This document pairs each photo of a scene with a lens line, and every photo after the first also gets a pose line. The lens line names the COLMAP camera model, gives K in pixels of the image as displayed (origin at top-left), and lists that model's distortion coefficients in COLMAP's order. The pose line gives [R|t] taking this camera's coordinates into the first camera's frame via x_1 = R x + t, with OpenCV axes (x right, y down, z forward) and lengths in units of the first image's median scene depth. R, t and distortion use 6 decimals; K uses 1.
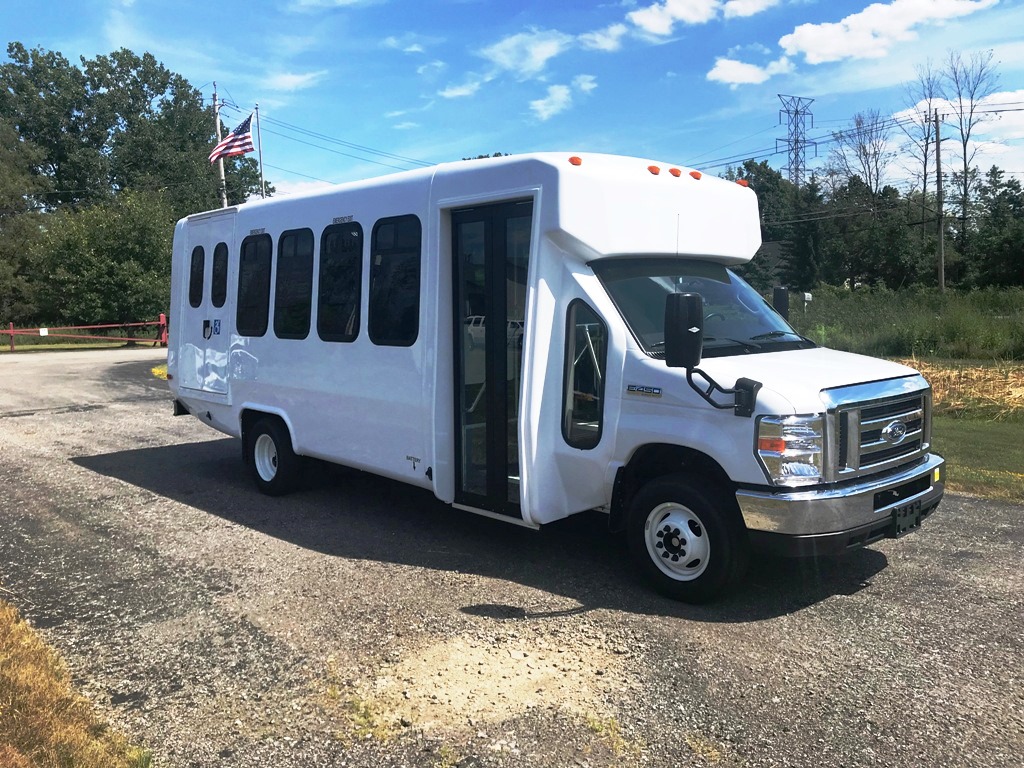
lens RADIAL K [[848.6, 0, 512.0], [0, 848.6, 384.0], [0, 0, 1]] dist [0.002819, -0.003700]
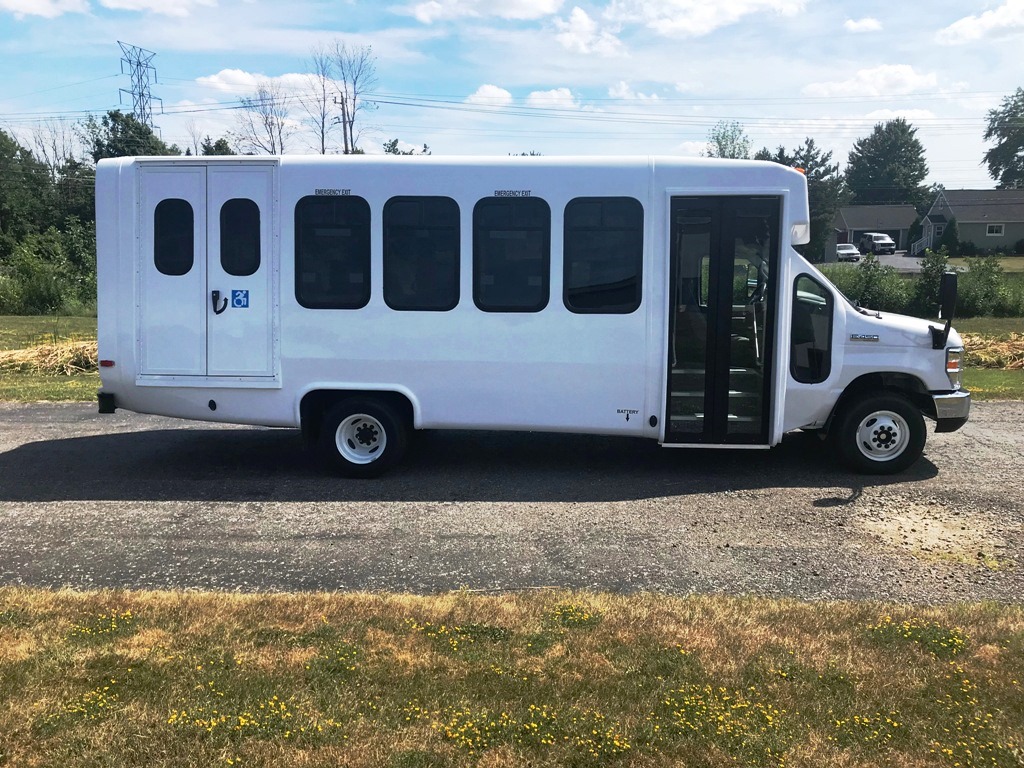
lens RADIAL K [[848.6, 0, 512.0], [0, 848.6, 384.0], [0, 0, 1]] dist [0.002819, -0.003700]
pose [[0.726623, -0.084315, 0.681843, -1.006455], [0.053423, 0.996370, 0.066277, -0.032773], [-0.684956, -0.011732, 0.728490, 0.268603]]
